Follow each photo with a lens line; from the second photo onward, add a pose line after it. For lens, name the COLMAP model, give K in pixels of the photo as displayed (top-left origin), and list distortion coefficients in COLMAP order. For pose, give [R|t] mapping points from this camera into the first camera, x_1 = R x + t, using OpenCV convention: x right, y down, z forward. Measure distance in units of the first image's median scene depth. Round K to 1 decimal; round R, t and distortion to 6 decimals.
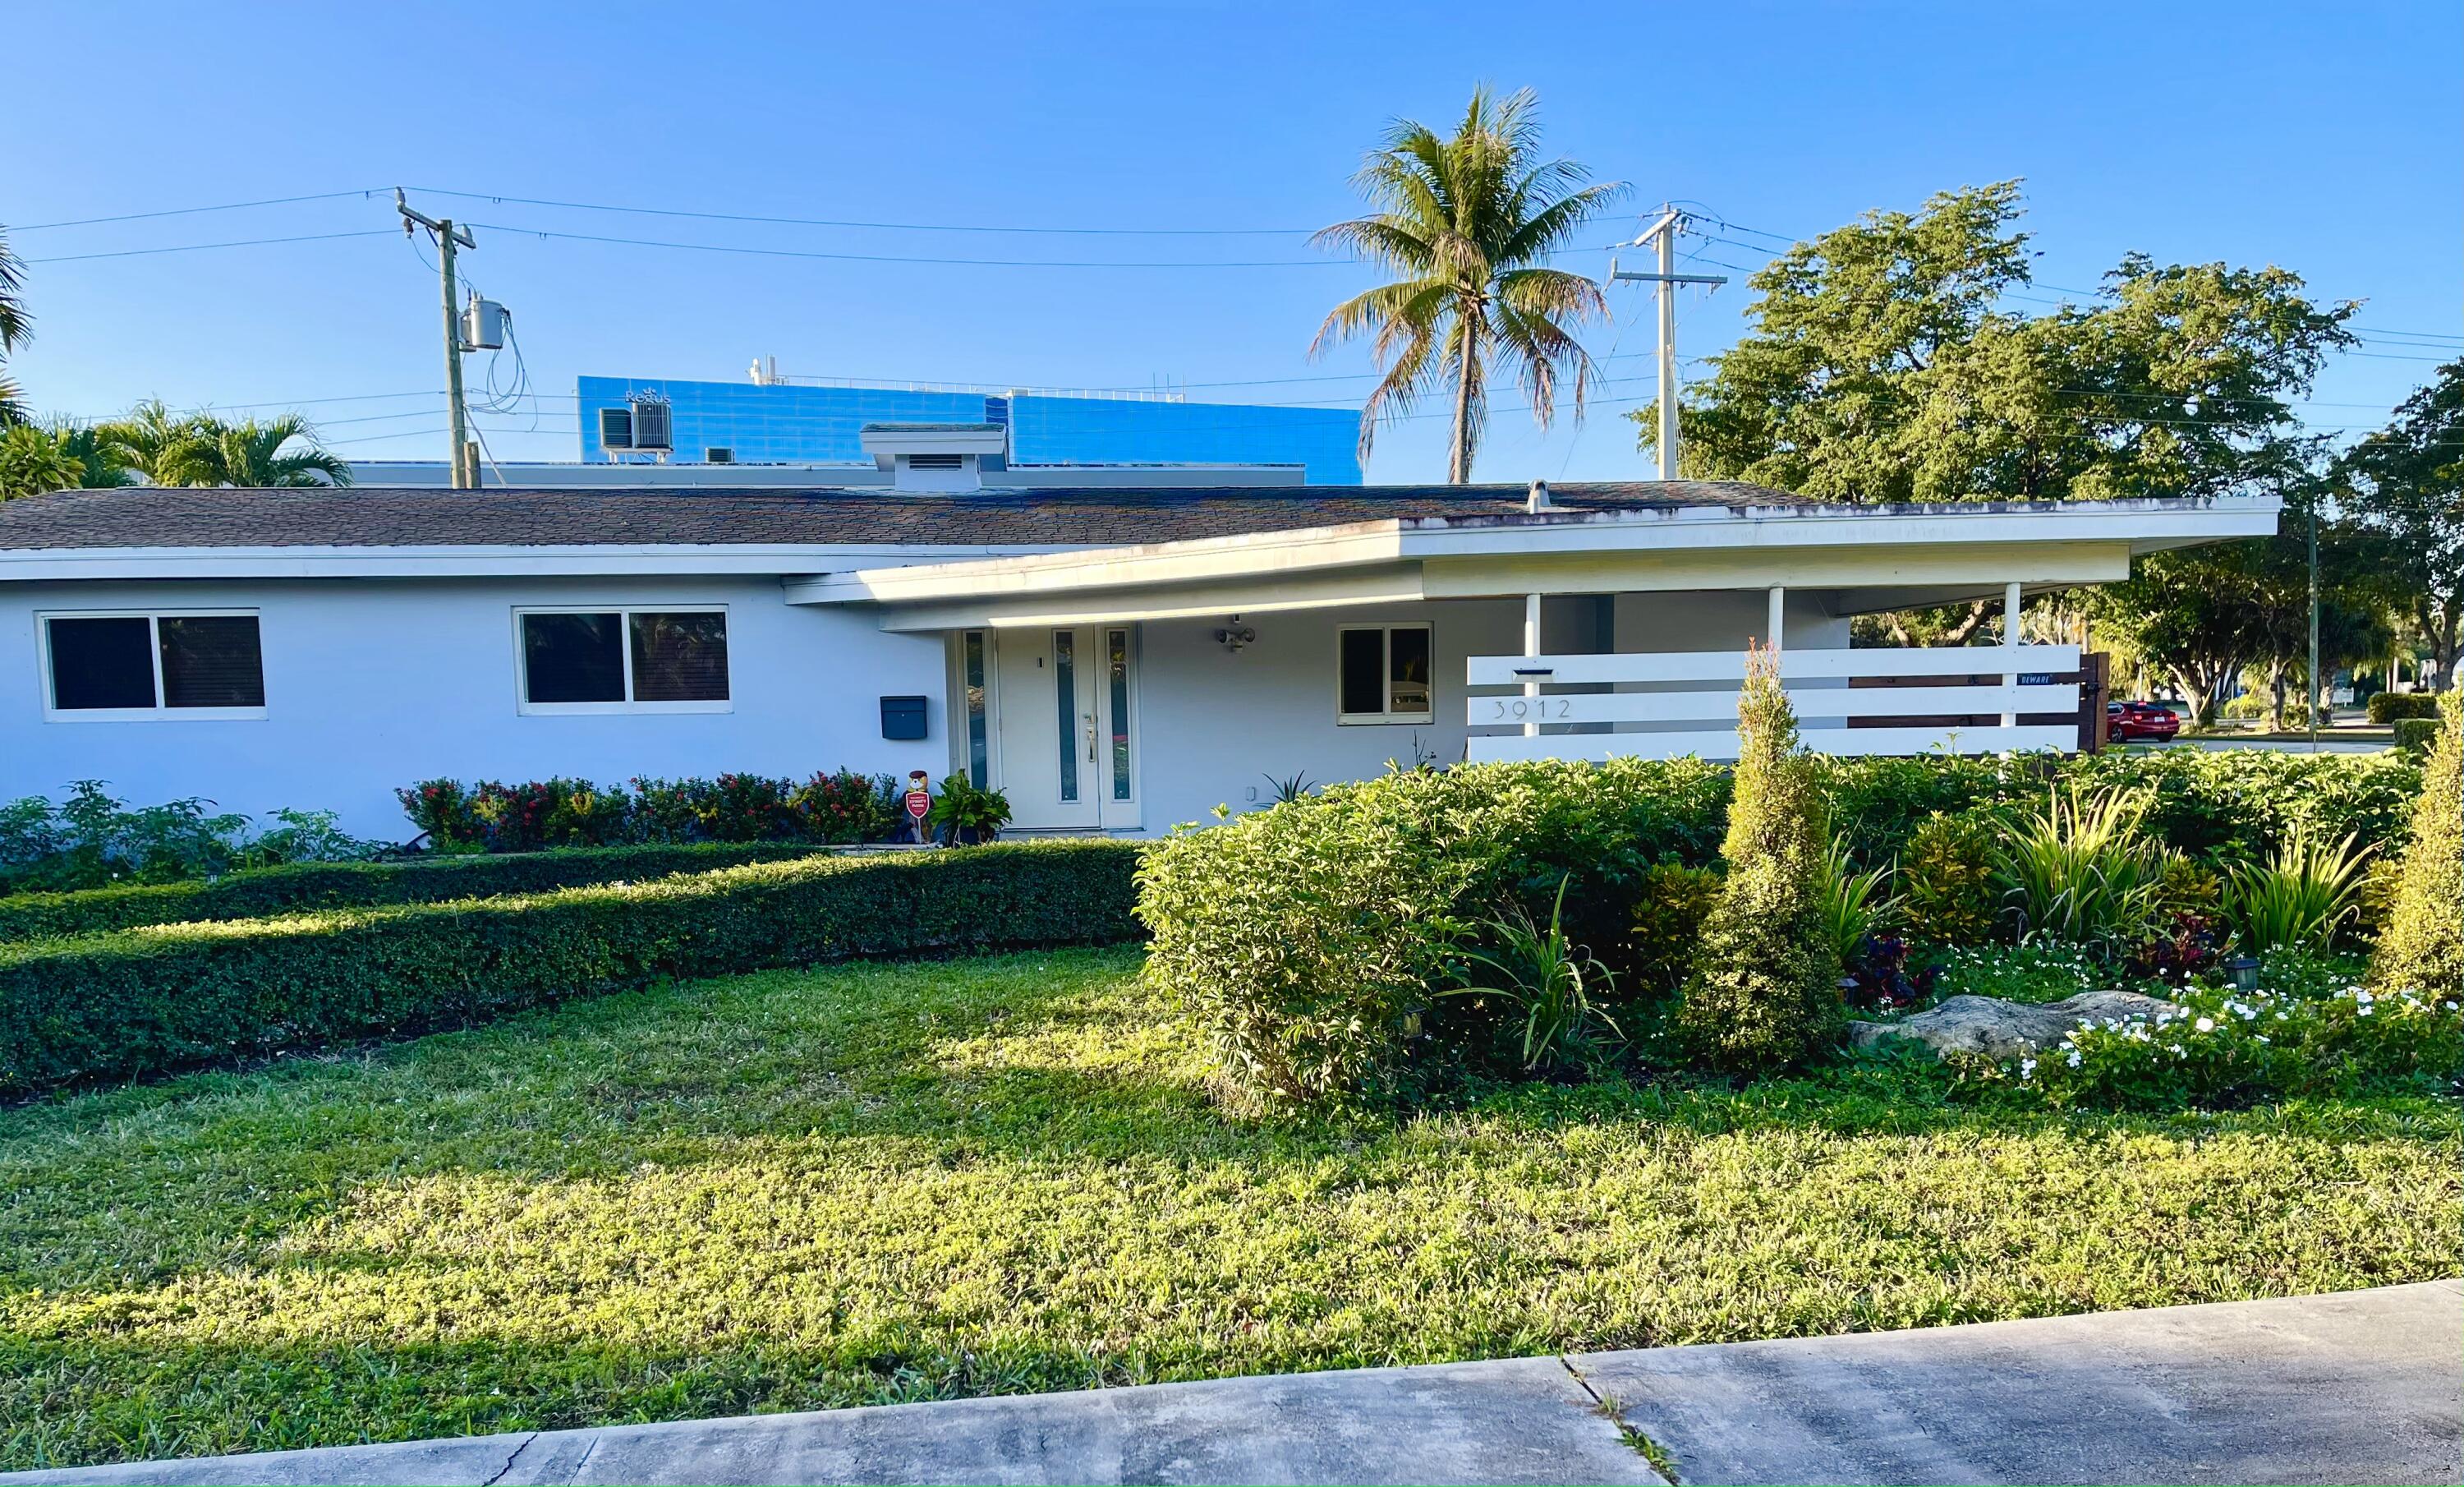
lens RADIAL K [[1853.8, 0, 1237.5], [0, 1853.8, 931.3], [0, 0, 1]] dist [0.027414, -0.017140]
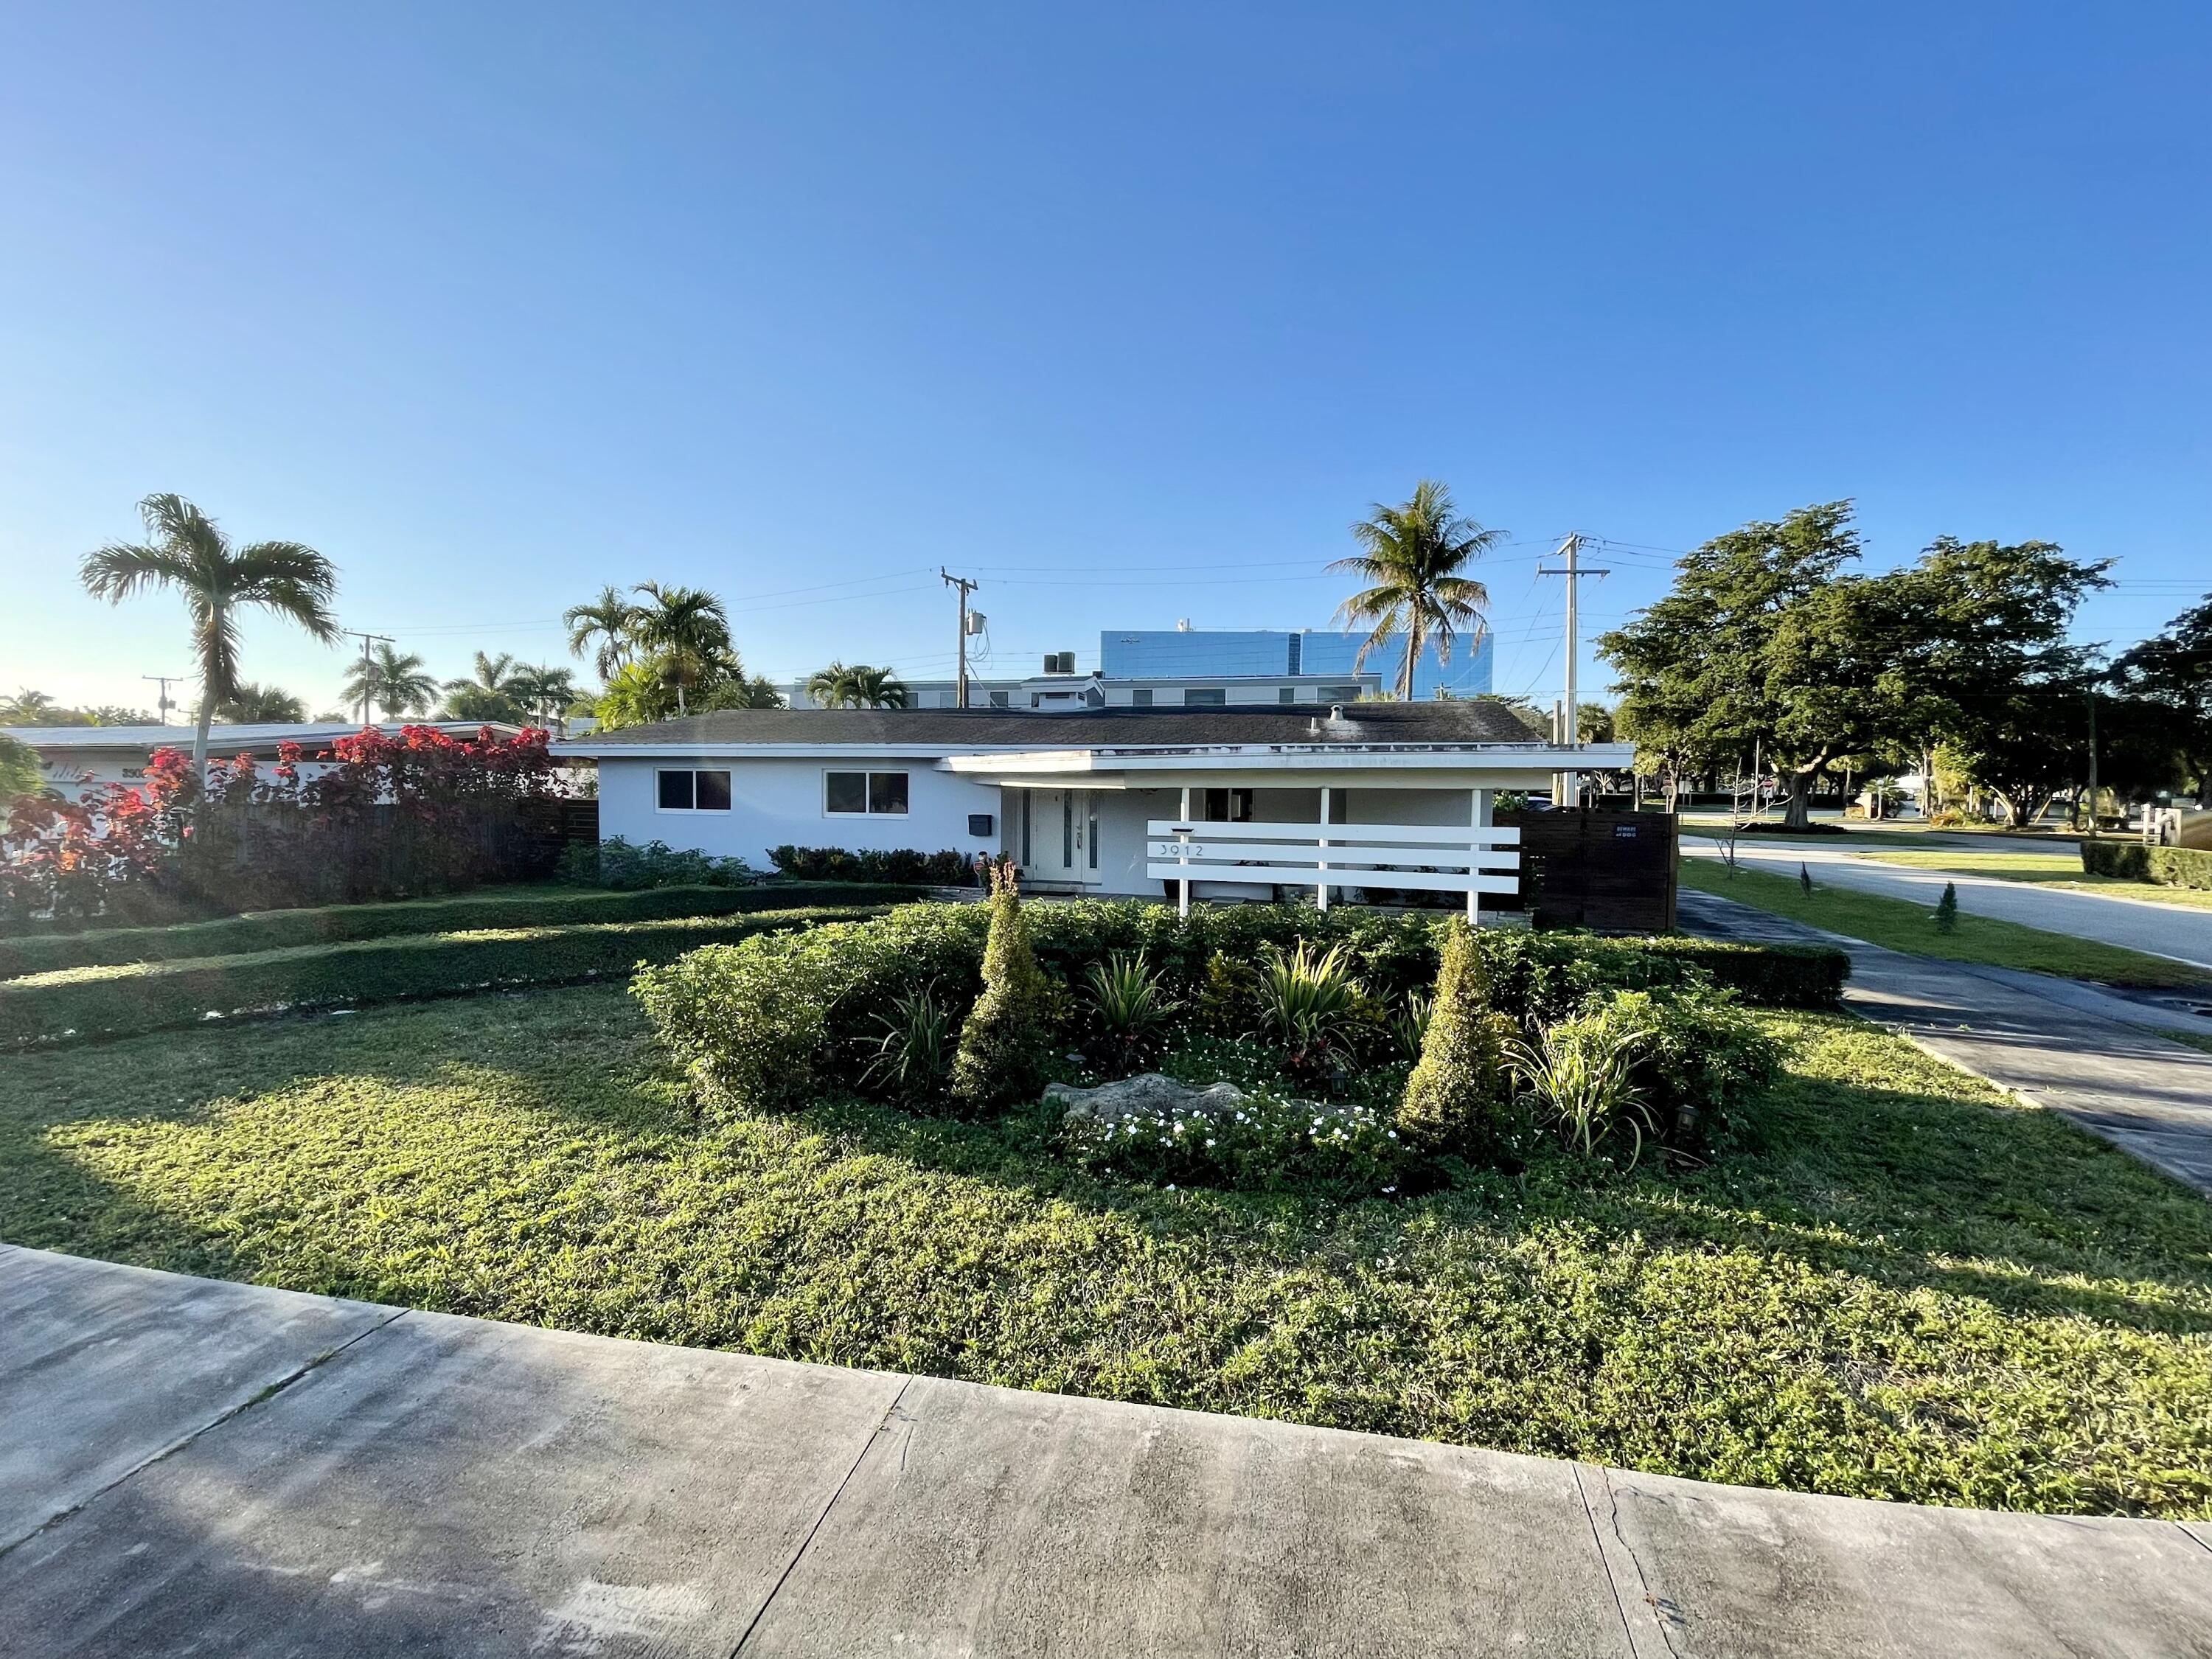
lens RADIAL K [[913.4, 0, 1093.8], [0, 913.4, 829.2], [0, 0, 1]] dist [-0.003638, 0.001561]
pose [[0.935190, 0.044676, -0.351318, 0.293268], [-0.067893, 0.996228, -0.054041, -0.064084], [0.347579, 0.074391, 0.934695, 0.095361]]
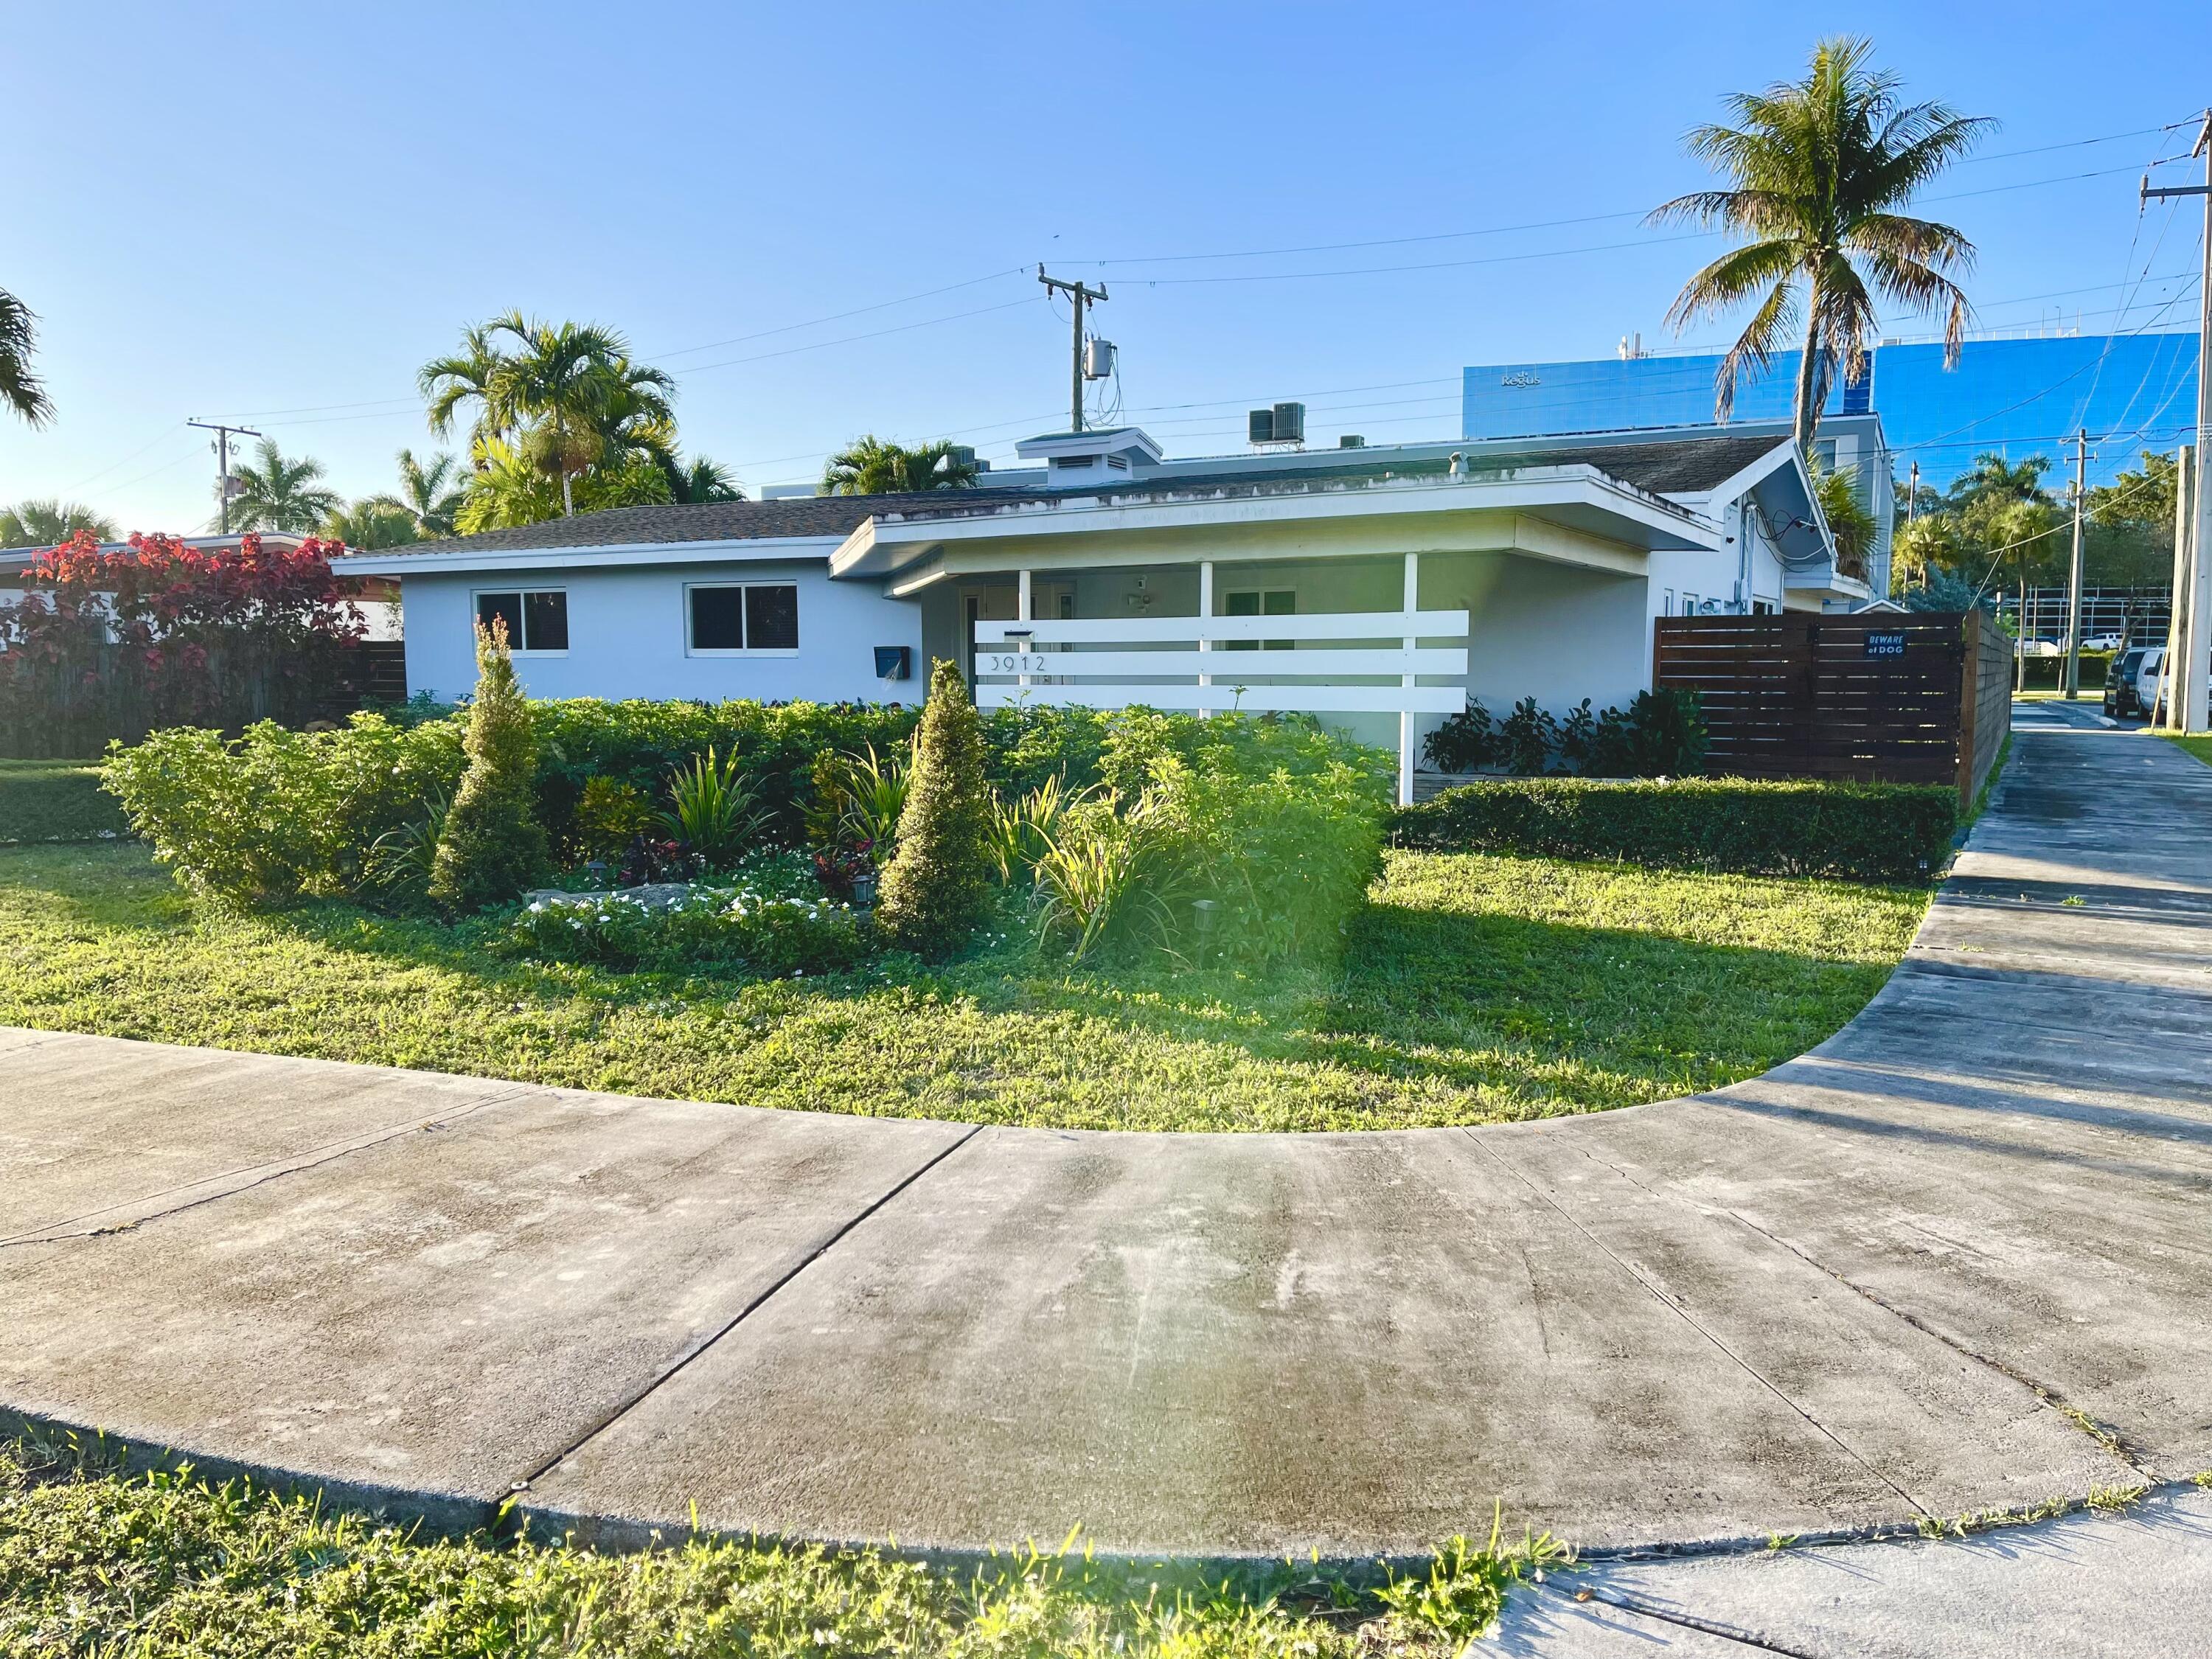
lens RADIAL K [[1666.3, 0, 1100.8], [0, 1666.3, 824.6], [0, 0, 1]] dist [0.036197, -0.015116]
pose [[0.831673, 0.068017, -0.551085, 0.615642], [-0.076511, 0.997040, 0.007591, -0.018721], [0.549970, 0.035851, 0.834415, 0.080251]]
